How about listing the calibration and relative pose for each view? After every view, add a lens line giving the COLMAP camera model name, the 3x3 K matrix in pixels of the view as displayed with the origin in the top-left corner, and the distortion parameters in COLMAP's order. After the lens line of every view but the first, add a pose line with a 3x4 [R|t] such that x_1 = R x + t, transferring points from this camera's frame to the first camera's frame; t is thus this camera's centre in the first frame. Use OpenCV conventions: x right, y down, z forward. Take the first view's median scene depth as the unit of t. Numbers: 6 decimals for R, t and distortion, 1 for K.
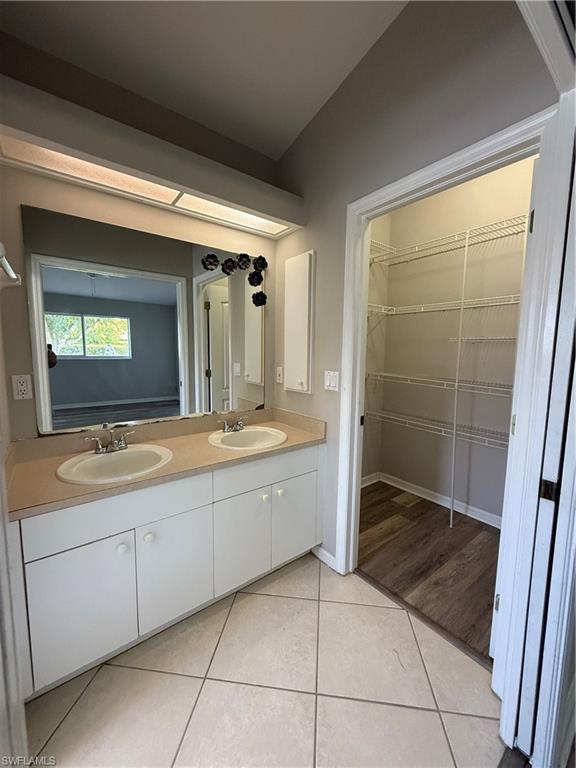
lens RADIAL K [[305.2, 0, 290.1], [0, 305.2, 382.7], [0, 0, 1]] dist [0.002171, -0.000074]
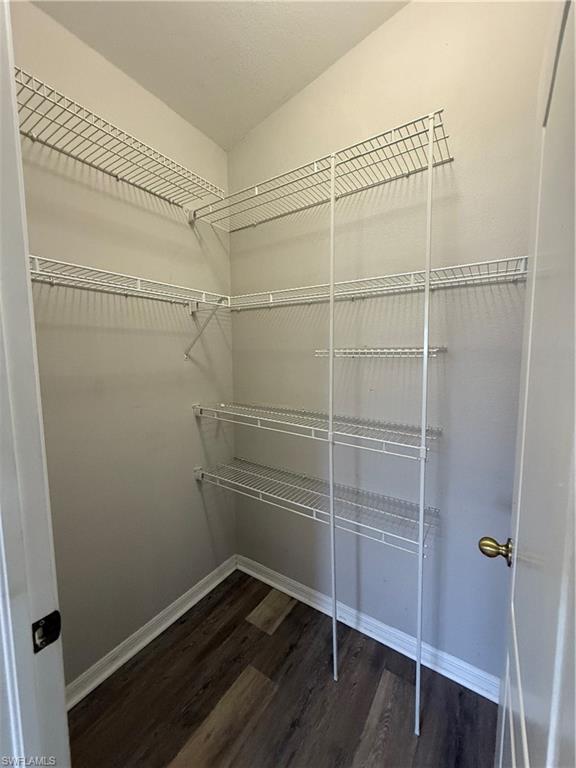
lens RADIAL K [[305.2, 0, 287.6], [0, 305.2, 381.1], [0, 0, 1]] dist [0.002171, -0.000074]
pose [[0.949116, -0.049584, 0.310998, 0.247268], [0.052268, 0.998633, -0.000297, -0.076211], [-0.310558, 0.016538, 0.950411, 0.403082]]
